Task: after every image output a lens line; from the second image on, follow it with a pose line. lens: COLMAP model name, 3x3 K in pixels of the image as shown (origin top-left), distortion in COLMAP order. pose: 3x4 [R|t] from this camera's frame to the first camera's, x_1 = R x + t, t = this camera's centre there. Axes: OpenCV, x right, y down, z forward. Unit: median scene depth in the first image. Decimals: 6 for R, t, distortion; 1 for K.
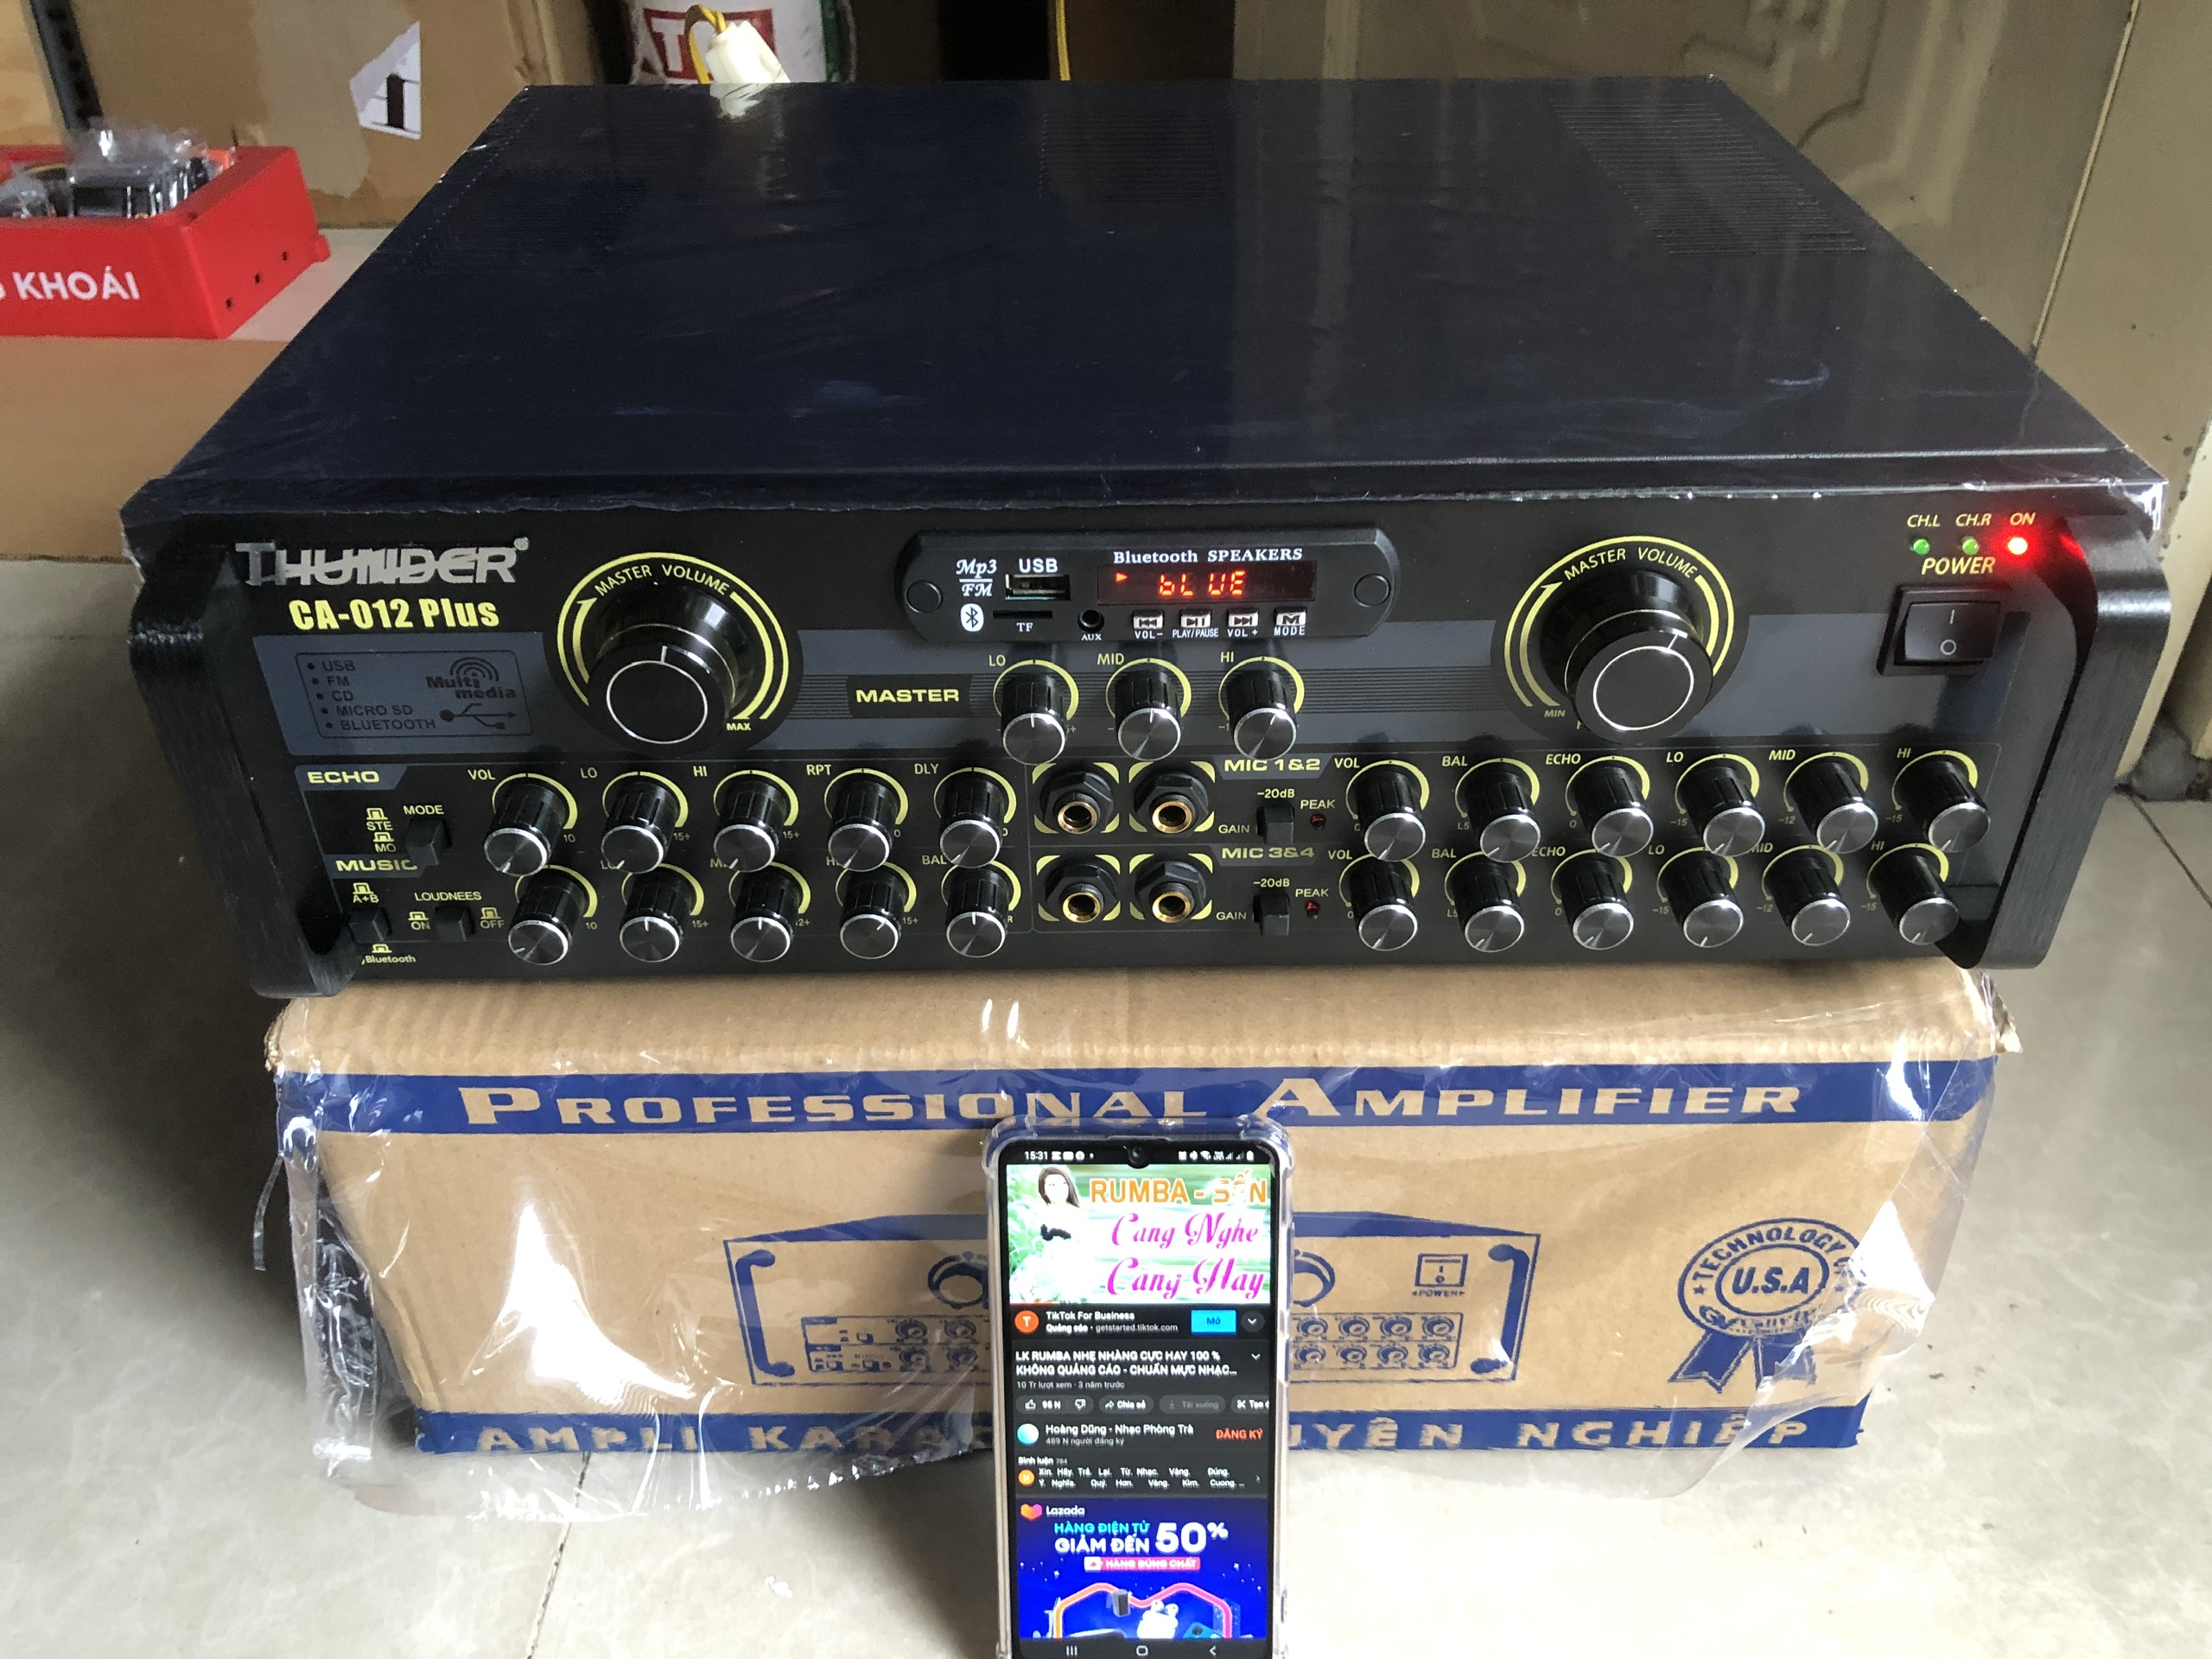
lens RADIAL K [[1874.1, 0, 1113.8], [0, 1874.1, 836.9], [0, 0, 1]] dist [0.007934, -0.006830]
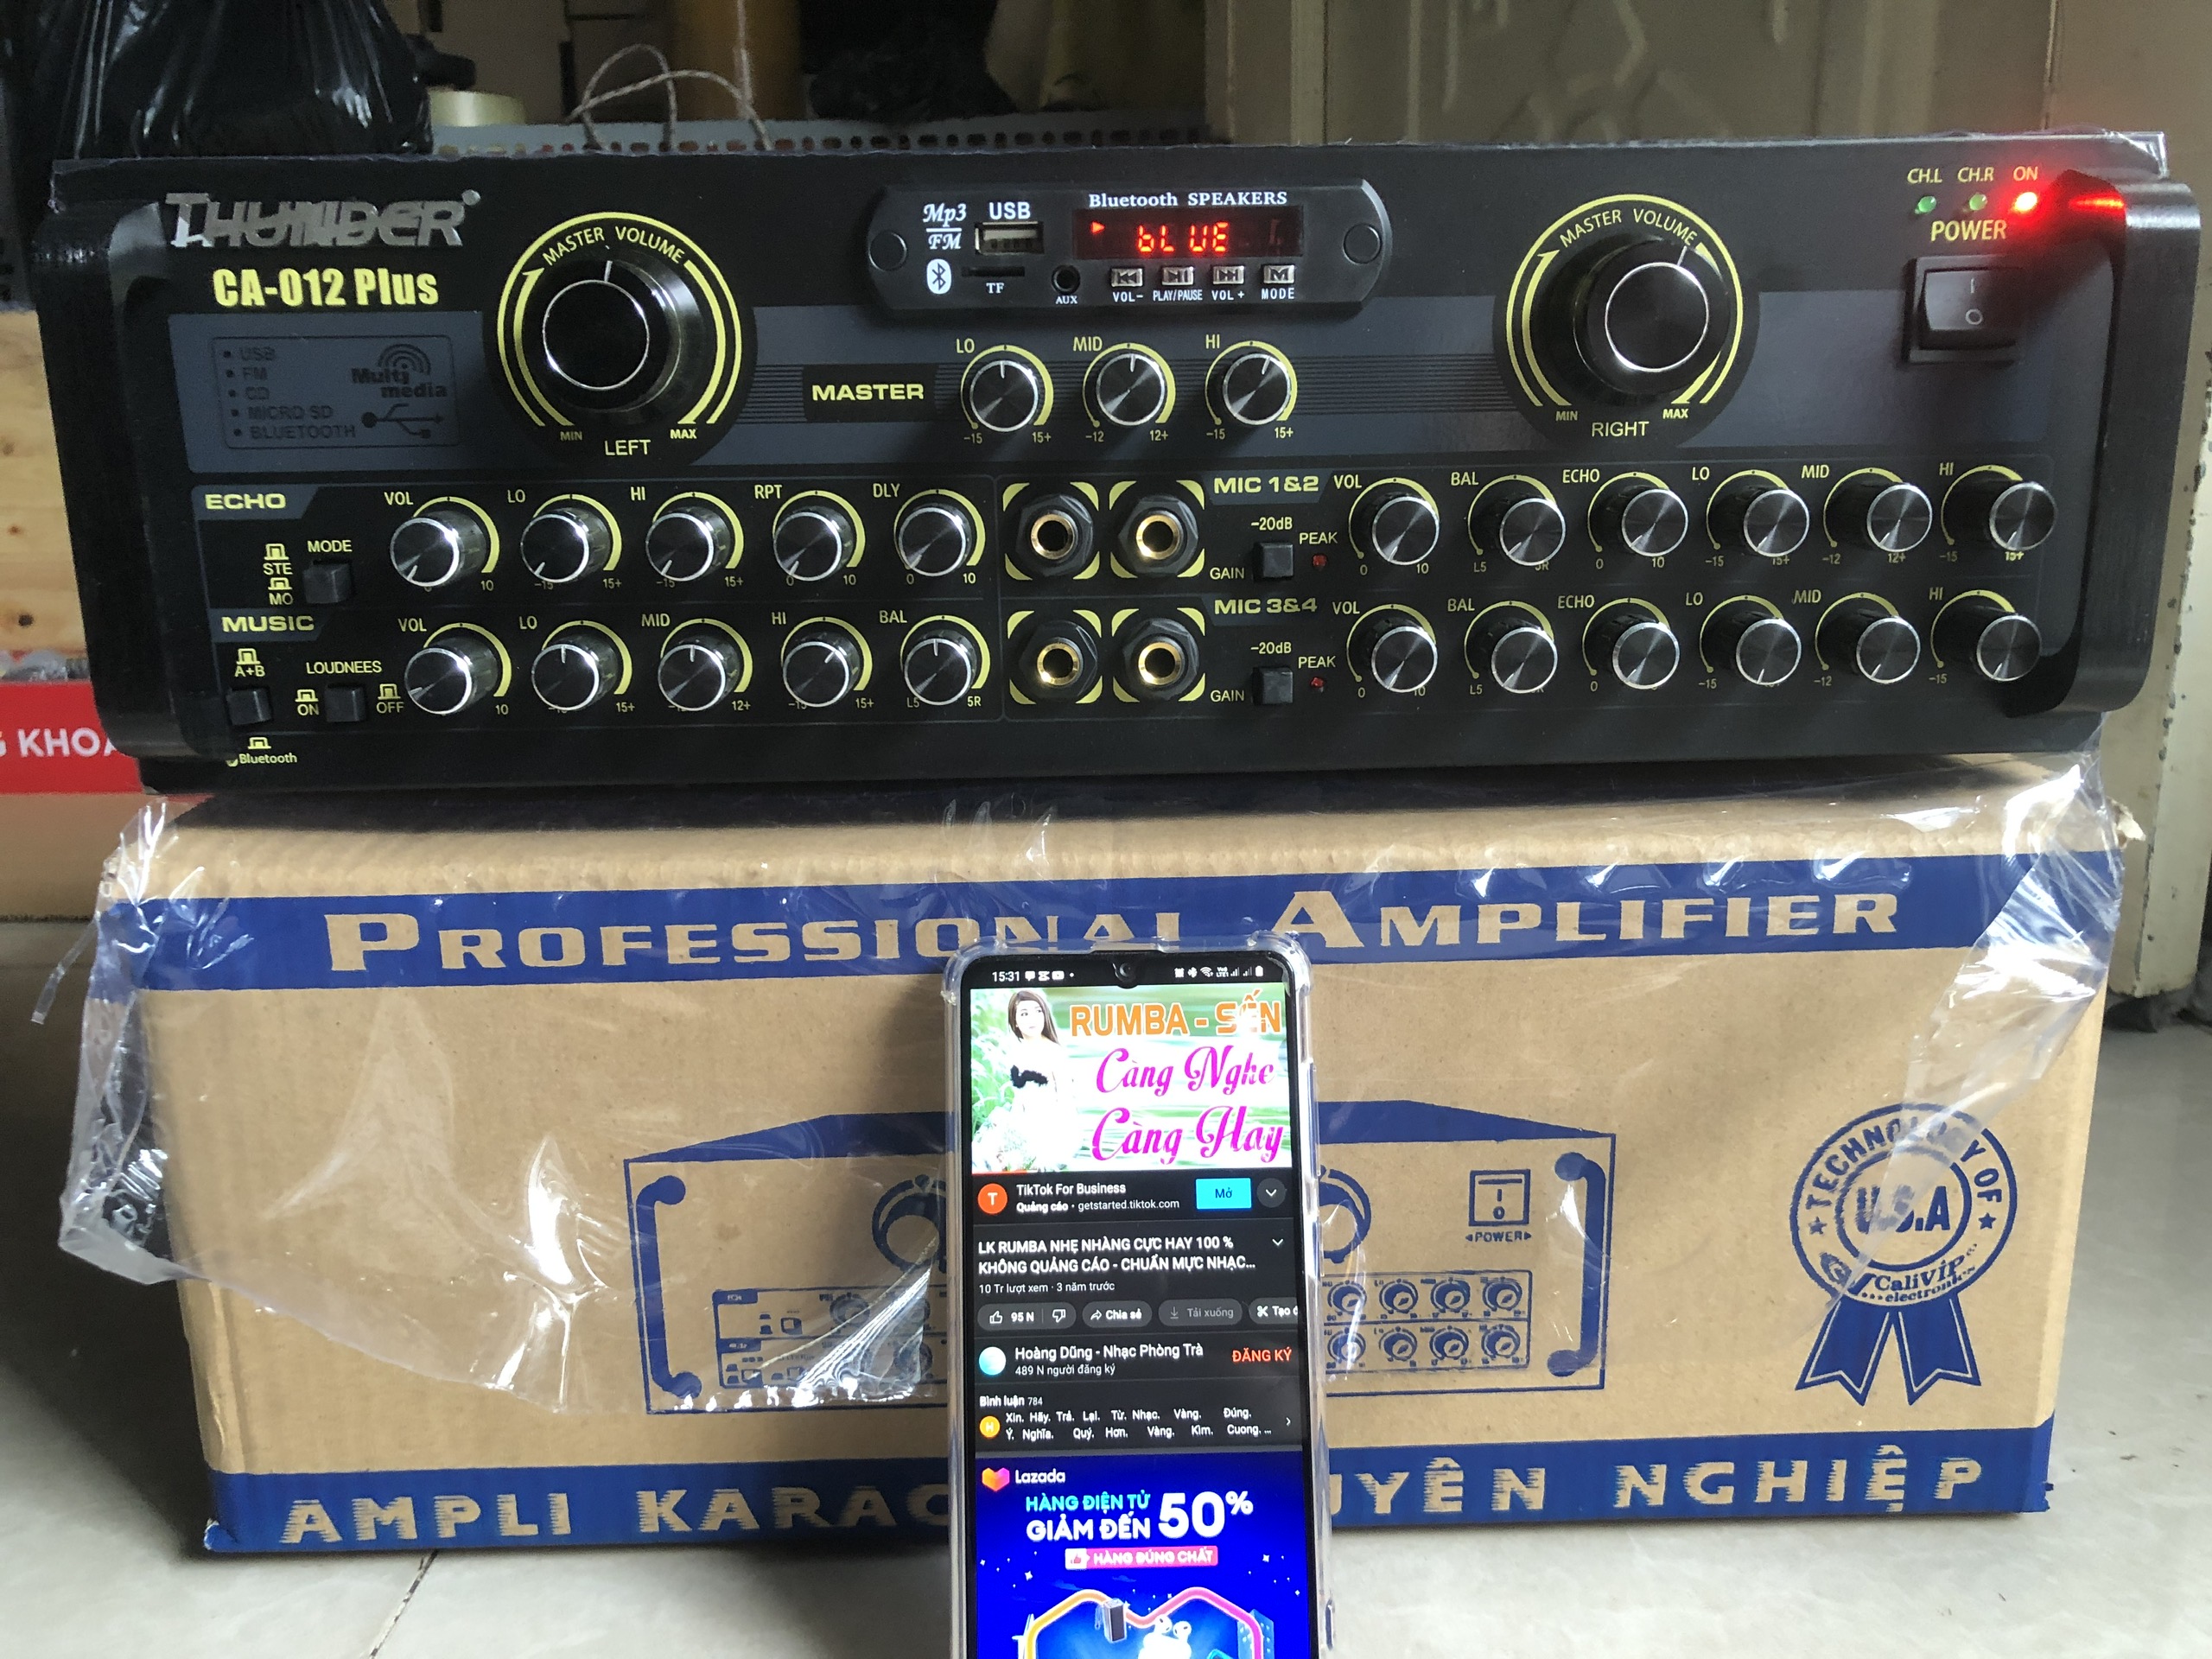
lens RADIAL K [[1872.4, 0, 1118.0], [0, 1872.4, 855.1], [0, 0, 1]] dist [0.006400, 0.011316]
pose [[0.999869, -0.010578, 0.012261, -0.000688], [0.014475, 0.923275, -0.383867, 0.437245], [-0.007260, 0.383994, 0.923307, 0.202440]]
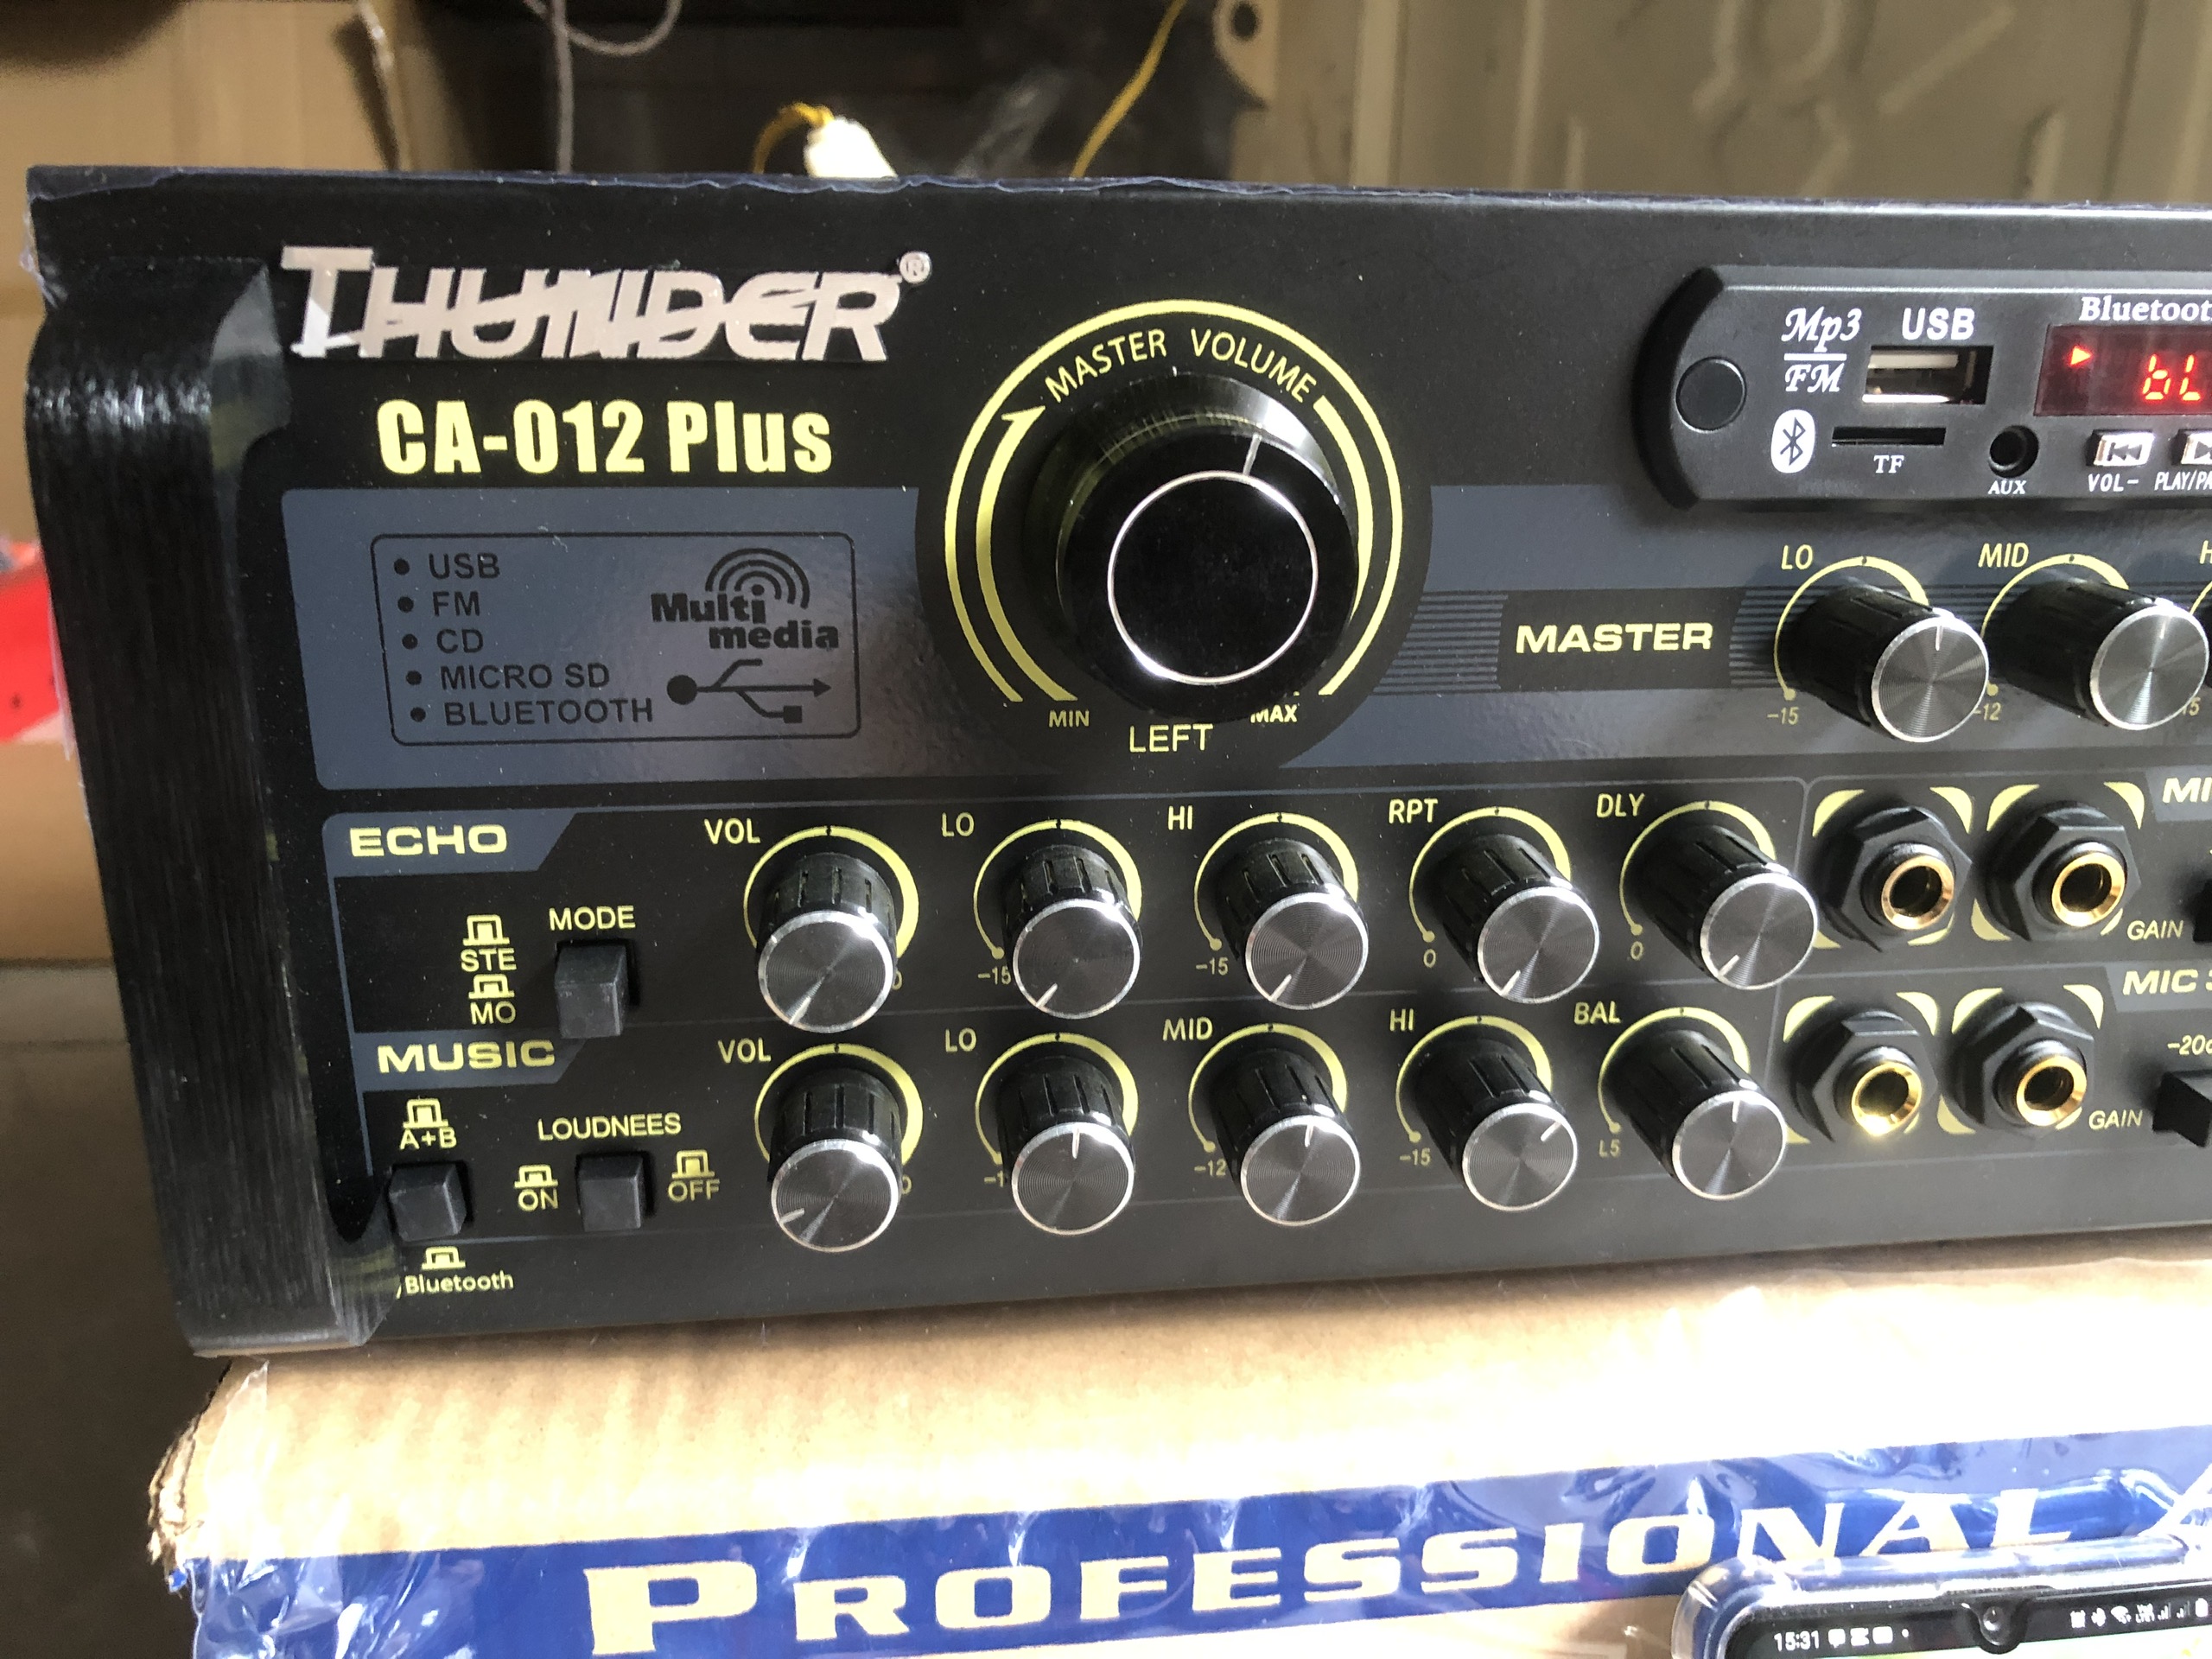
lens RADIAL K [[1892.0, 0, 1126.6], [0, 1892.0, 846.0], [0, 0, 1]] dist [-0.001808, 0.014404]
pose [[0.991394, -0.017170, 0.129779, -0.272306], [0.053871, 0.957040, -0.284908, 0.102019], [-0.119311, 0.289447, 0.949729, 0.484770]]
